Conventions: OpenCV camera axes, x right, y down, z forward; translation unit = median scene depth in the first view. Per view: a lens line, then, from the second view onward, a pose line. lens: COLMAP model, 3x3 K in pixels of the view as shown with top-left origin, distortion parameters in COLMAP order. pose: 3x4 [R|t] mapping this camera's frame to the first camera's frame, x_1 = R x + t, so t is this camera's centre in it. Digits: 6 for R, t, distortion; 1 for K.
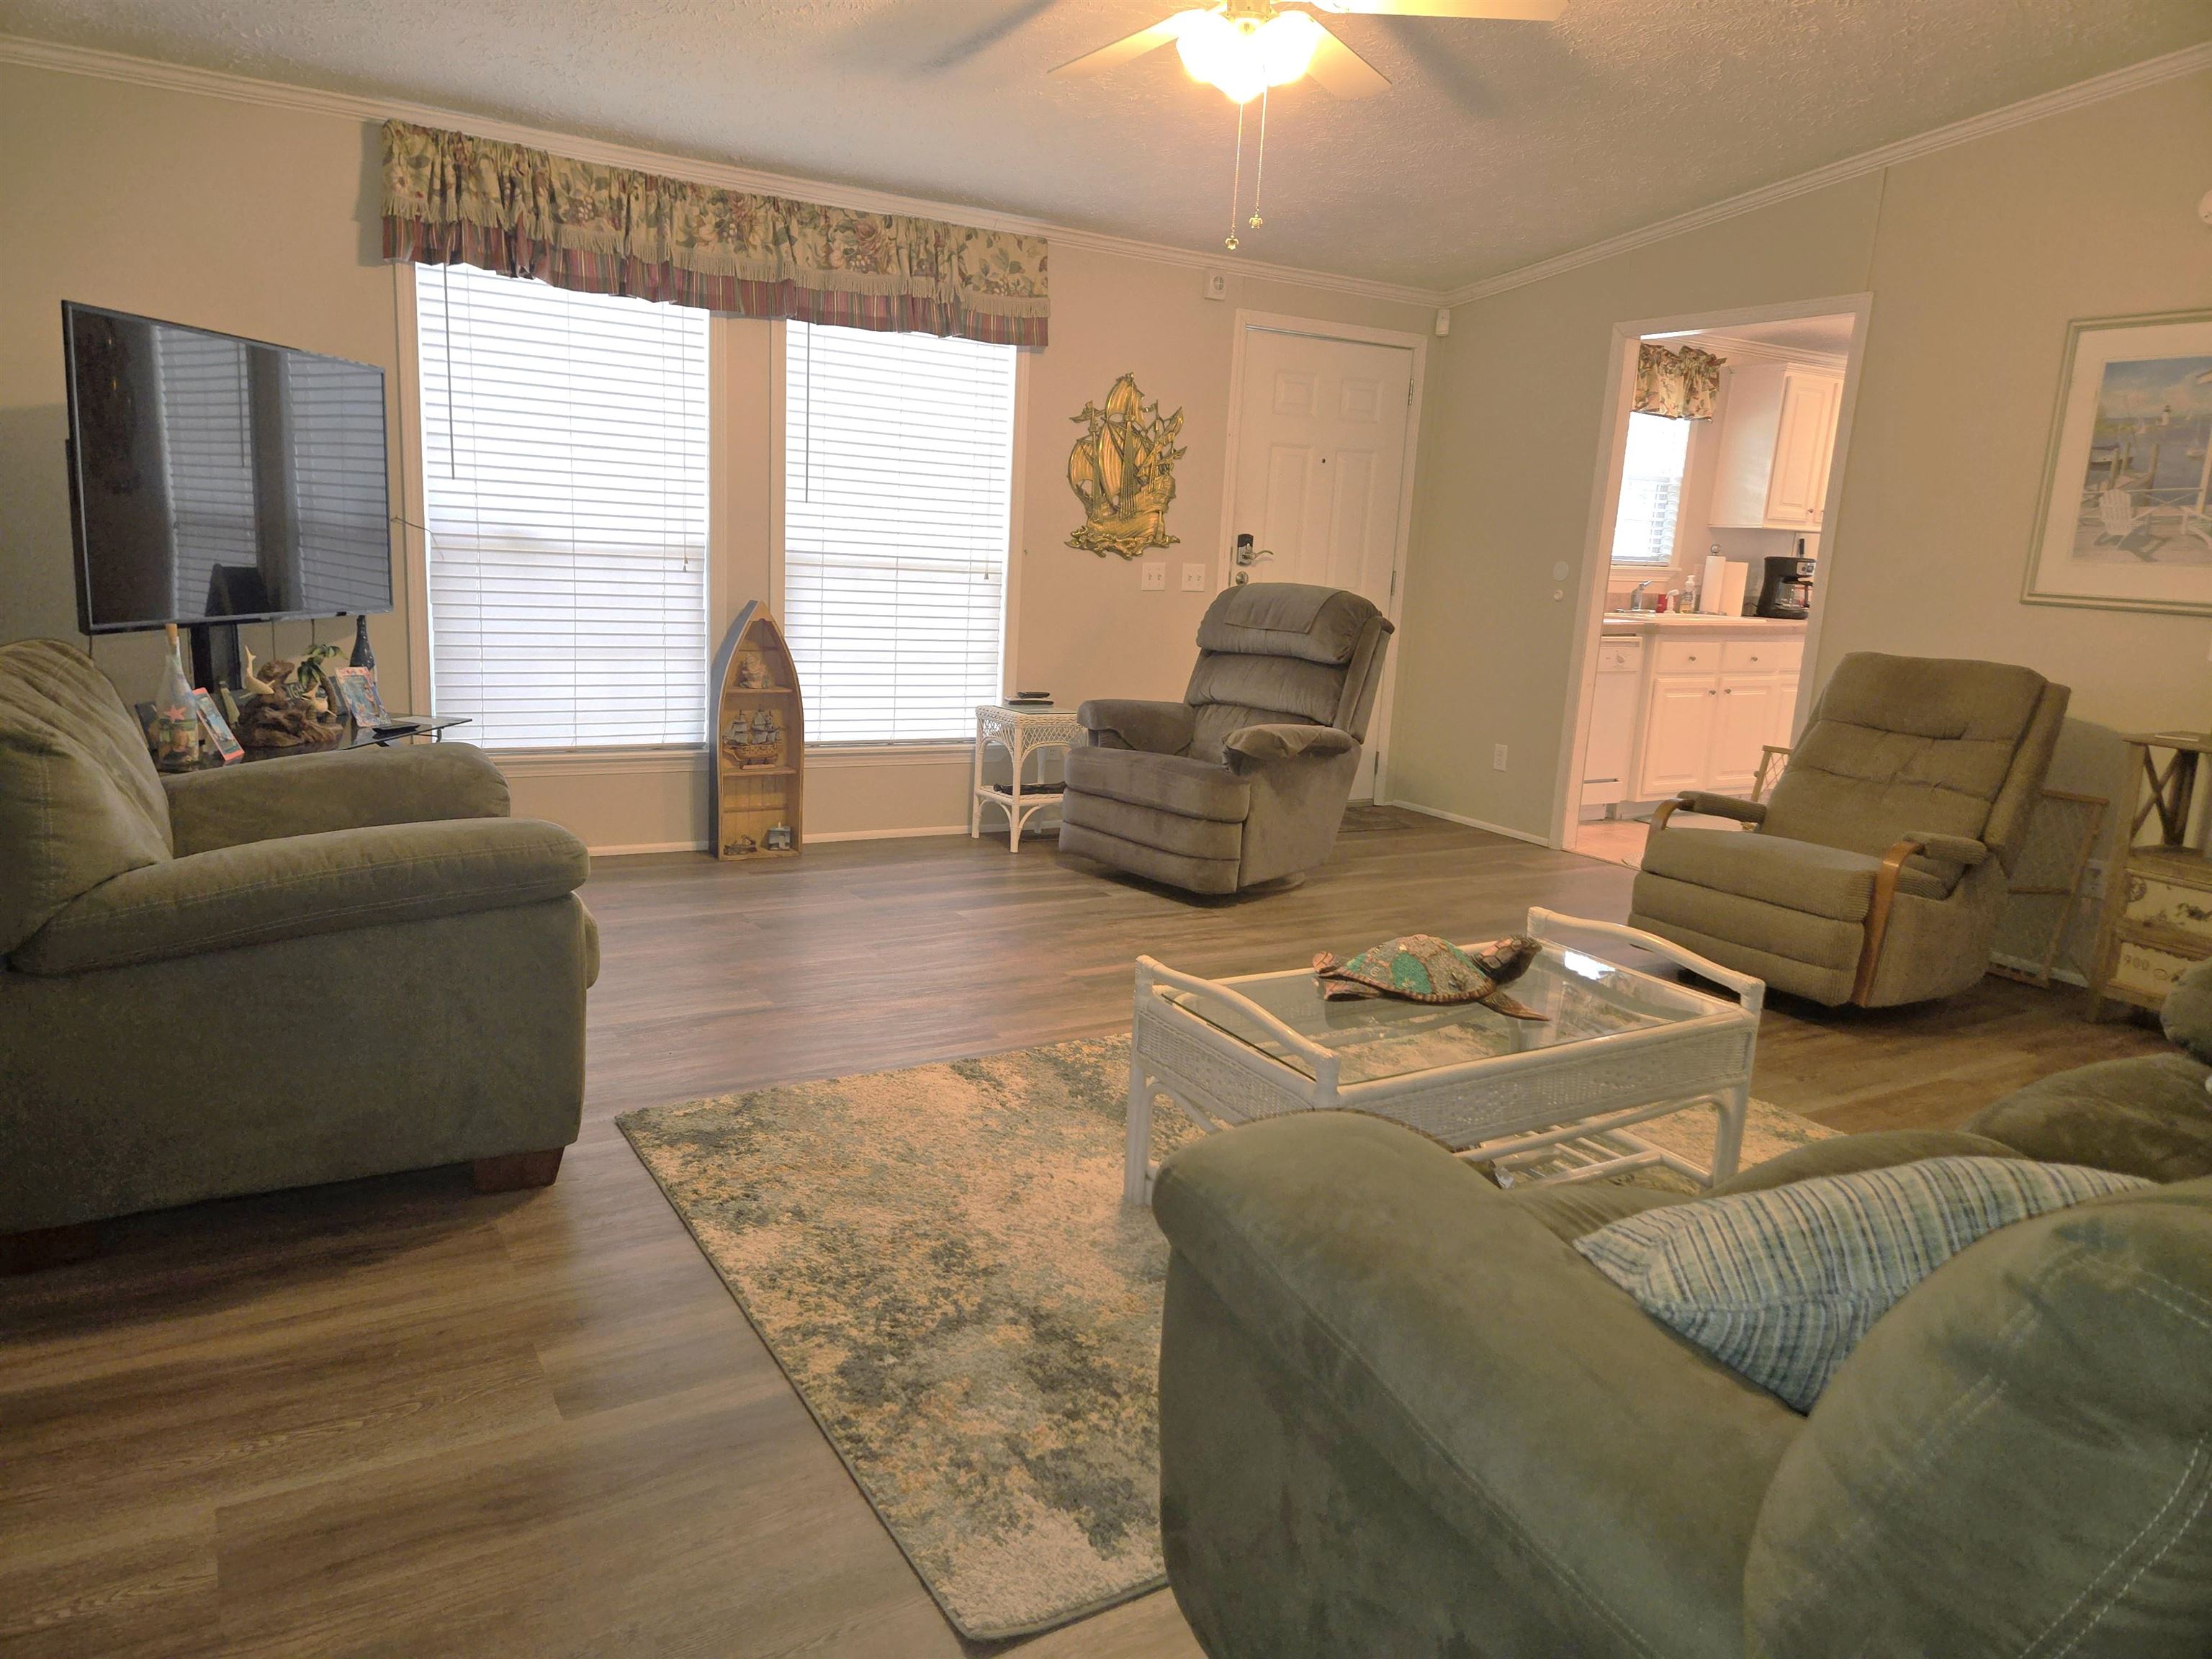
lens RADIAL K [[1483.6, 0, 1103.9], [0, 1483.6, 825.0], [0, 0, 1]] dist [0.080232, -0.001606]
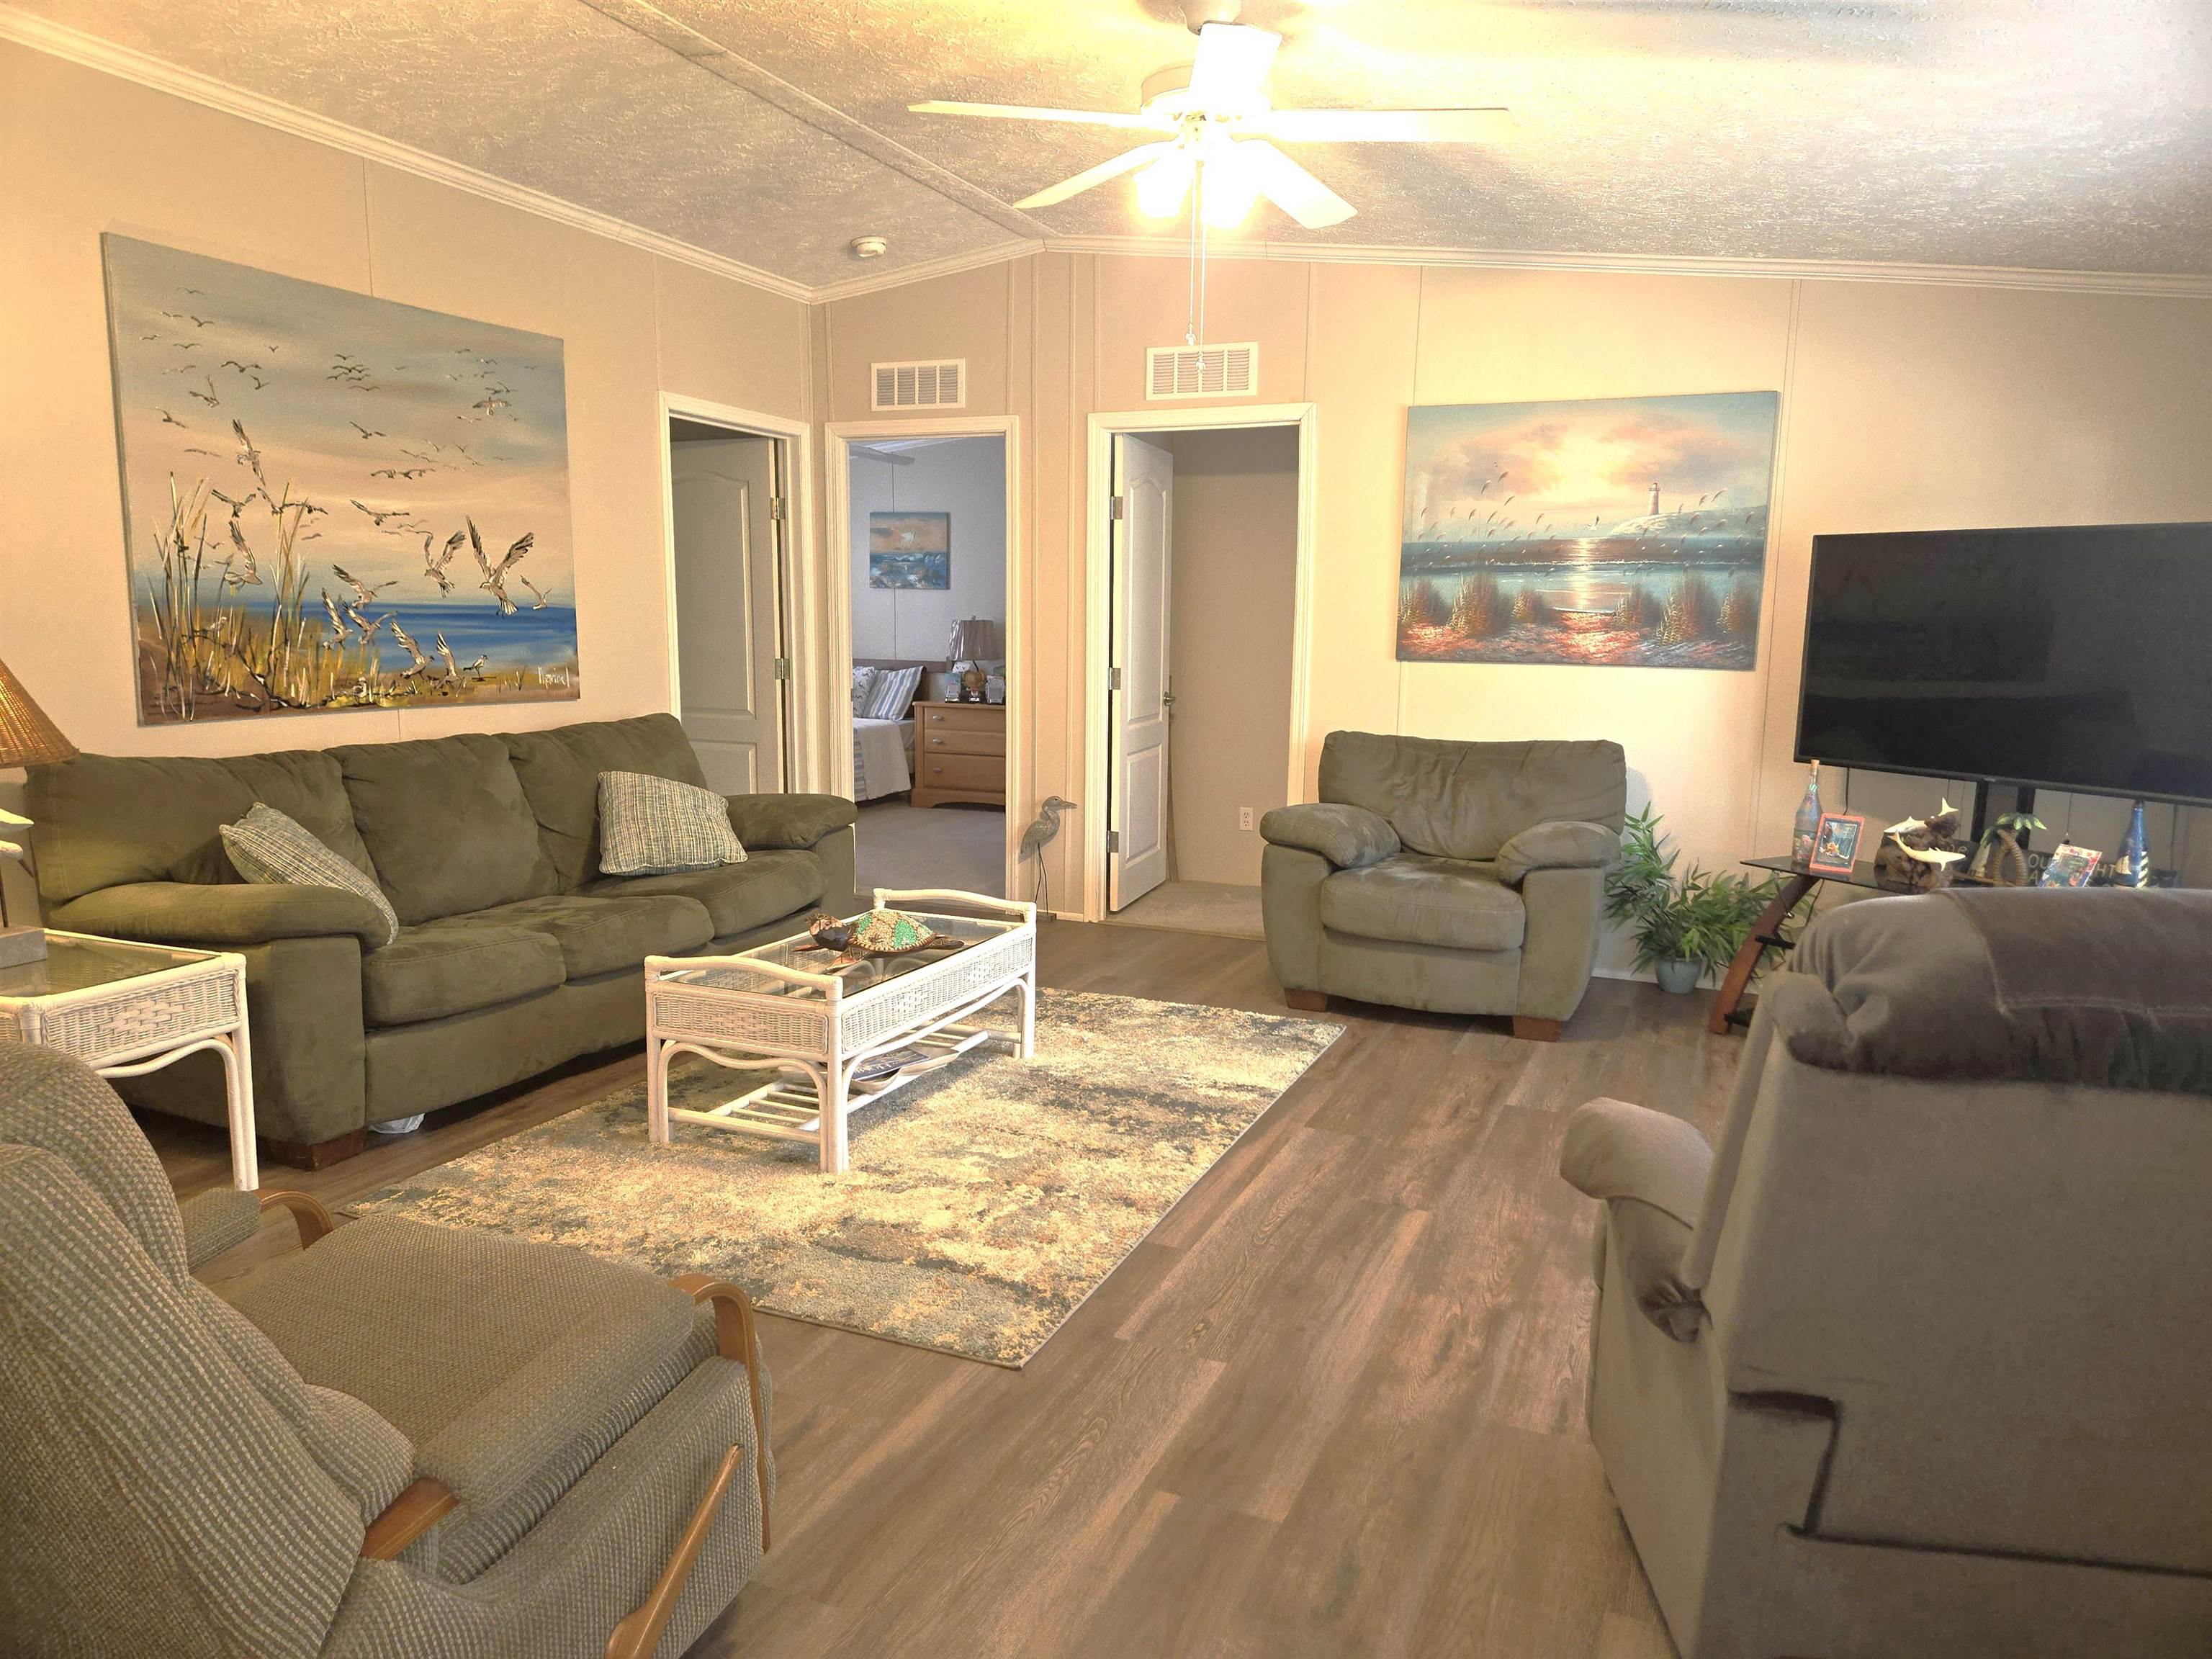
lens RADIAL K [[1483.6, 0, 1100.0], [0, 1483.6, 835.1], [0, 0, 1]] dist [0.080232, -0.001606]
pose [[-0.825362, 0.028198, -0.563899, 0.510715], [-0.153089, 0.950161, 0.271585, -0.254915], [0.543453, 0.310483, -0.779910, 1.328203]]
